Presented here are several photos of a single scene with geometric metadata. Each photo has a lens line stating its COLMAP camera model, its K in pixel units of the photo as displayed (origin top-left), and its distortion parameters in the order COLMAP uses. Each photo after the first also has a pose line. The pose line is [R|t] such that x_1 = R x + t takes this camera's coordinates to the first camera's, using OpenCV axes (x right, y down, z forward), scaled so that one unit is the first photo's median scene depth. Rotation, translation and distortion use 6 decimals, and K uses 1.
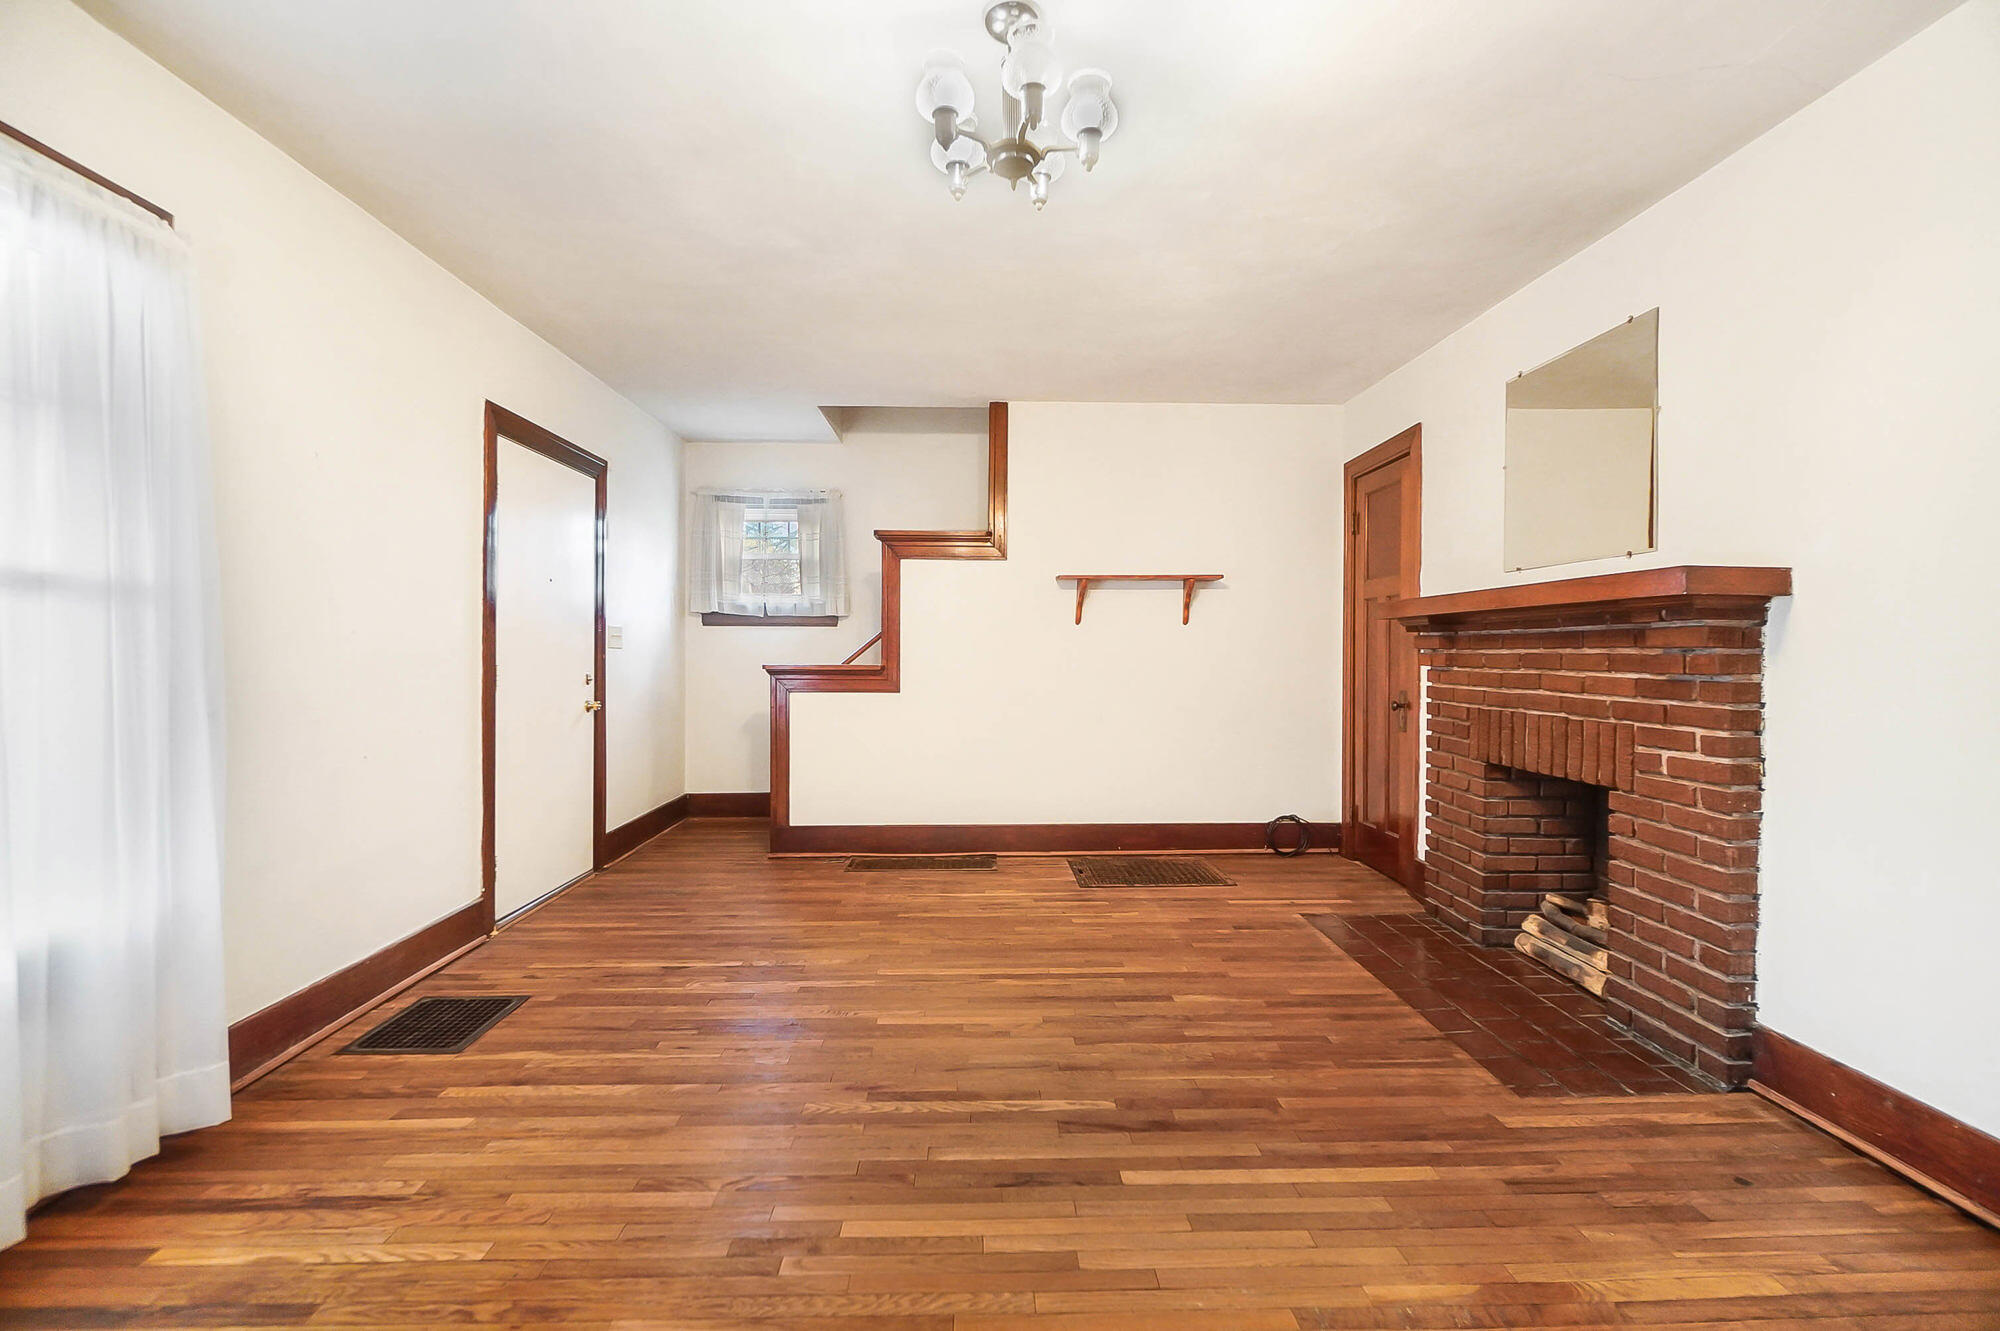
lens RADIAL K [[865.3, 0, 1001.3], [0, 865.3, 658.4], [0, 0, 1]] dist [-0.001610, -0.001281]
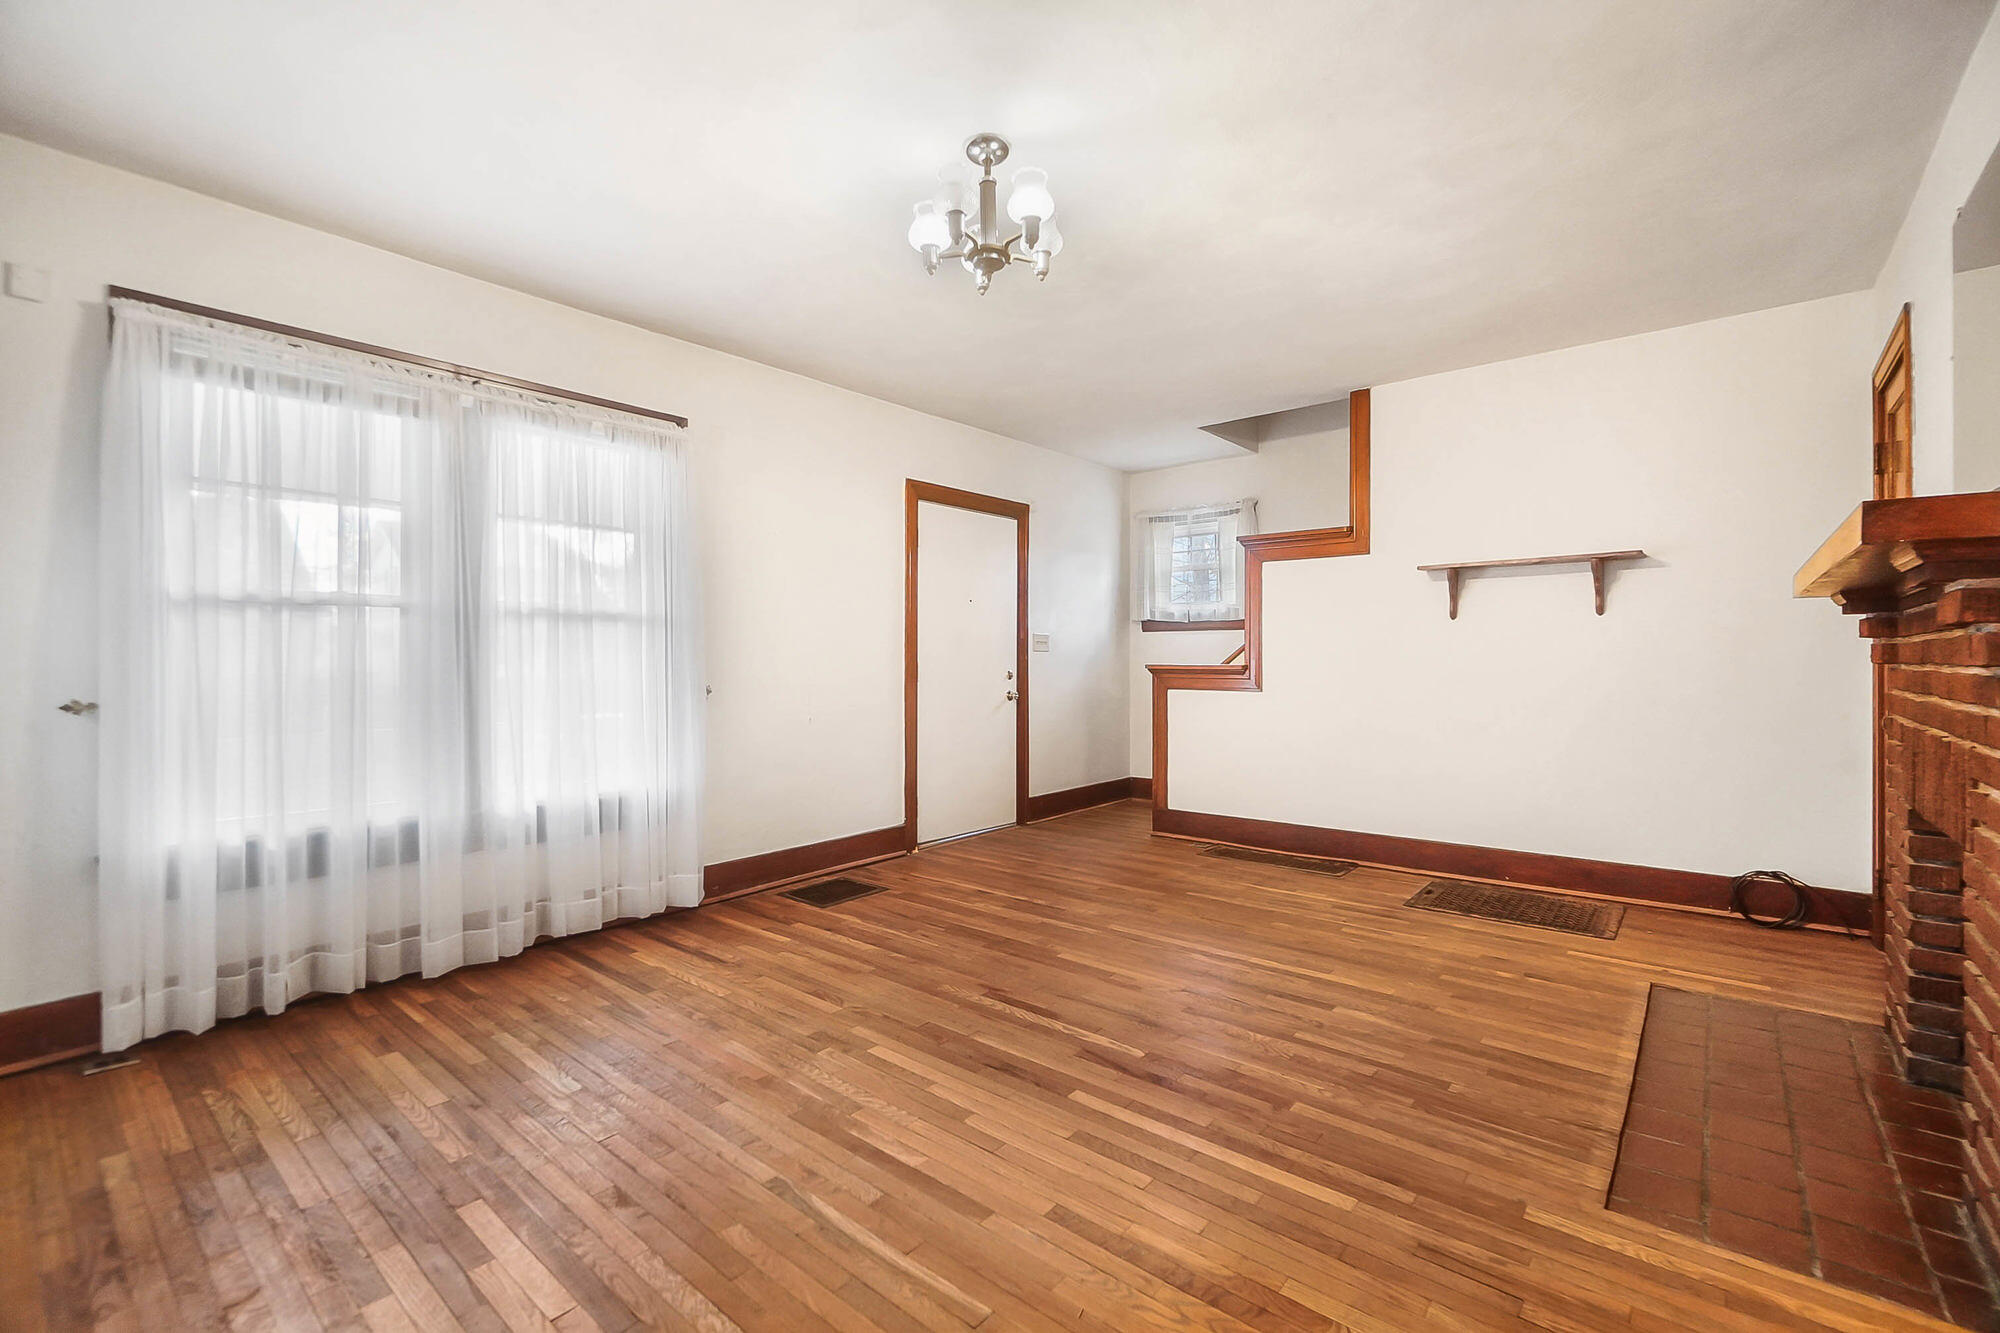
lens RADIAL K [[861.7, 0, 1002.5], [0, 861.7, 663.3], [0, 0, 1]] dist [-0.000412, -0.000320]
pose [[0.745431, -0.001117, -0.666582, 0.532312], [-0.001246, 0.999995, -0.003069, 0.014342], [0.666581, 0.003119, 0.745426, 0.042524]]
